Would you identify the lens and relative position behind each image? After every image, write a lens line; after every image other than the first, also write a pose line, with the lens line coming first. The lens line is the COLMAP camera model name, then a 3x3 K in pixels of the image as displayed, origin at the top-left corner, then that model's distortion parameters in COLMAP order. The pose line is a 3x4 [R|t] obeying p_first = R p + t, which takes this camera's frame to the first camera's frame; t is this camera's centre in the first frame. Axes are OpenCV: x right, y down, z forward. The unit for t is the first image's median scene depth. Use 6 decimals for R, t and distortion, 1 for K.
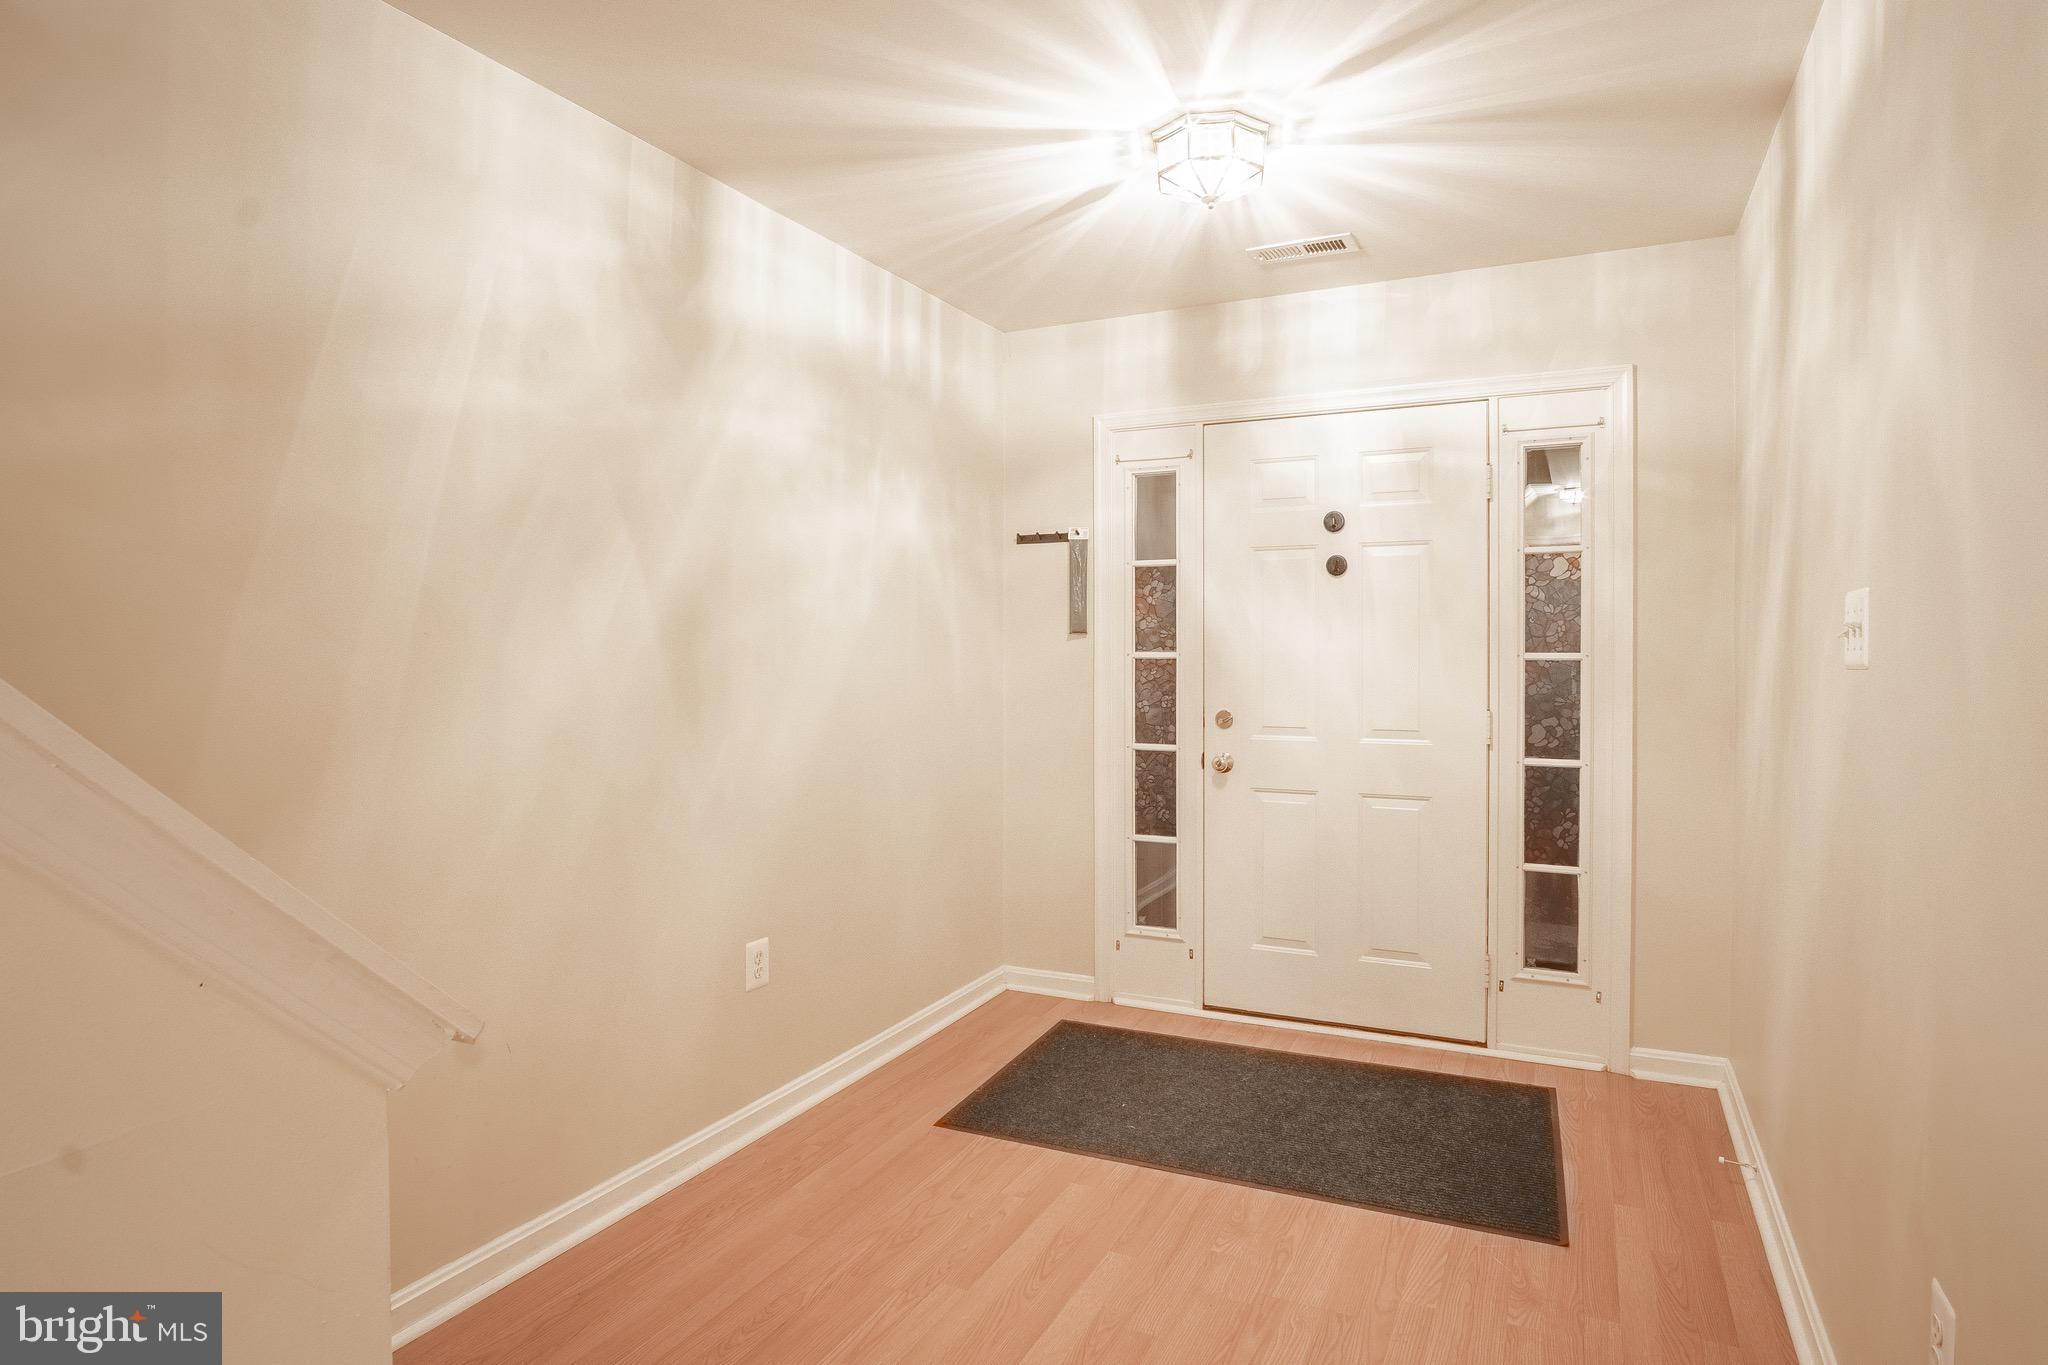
lens RADIAL K [[1125.9, 0, 1024.0], [0, 1125.9, 682.5], [0, 0, 1]] dist [-0.000928, 0.000546]
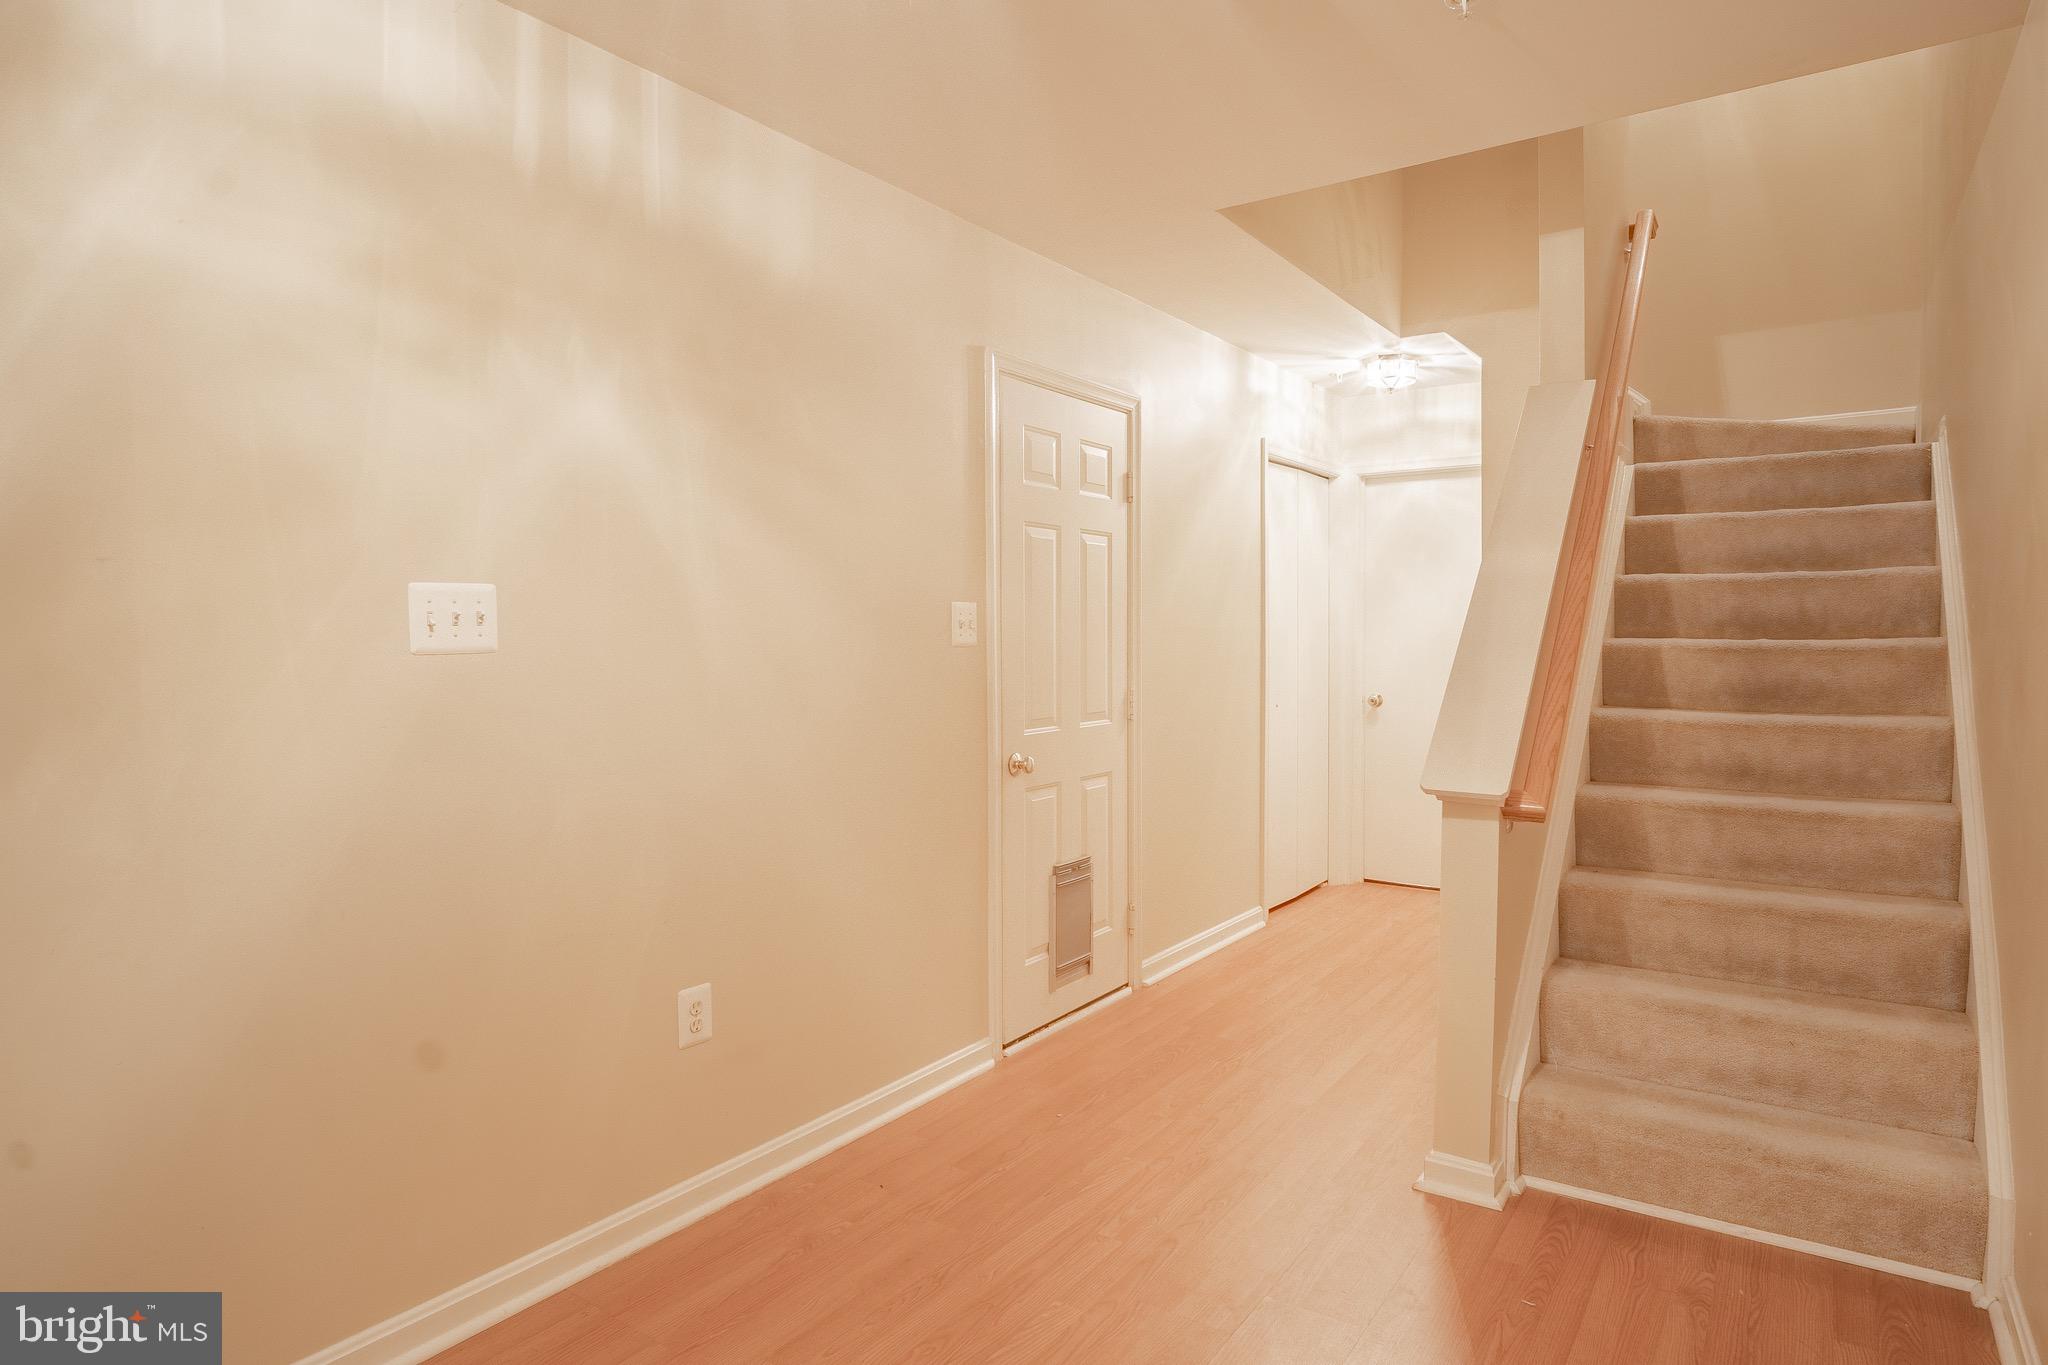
lens RADIAL K [[1083.6, 0, 1024.0], [0, 1083.6, 682.5], [0, 0, 1]] dist [-0.036071, -0.000338]
pose [[0.986508, 0.006492, -0.163584, 0.131856], [-0.004370, 0.999902, 0.013333, -0.006941], [0.163654, -0.012439, 0.986439, 0.263290]]
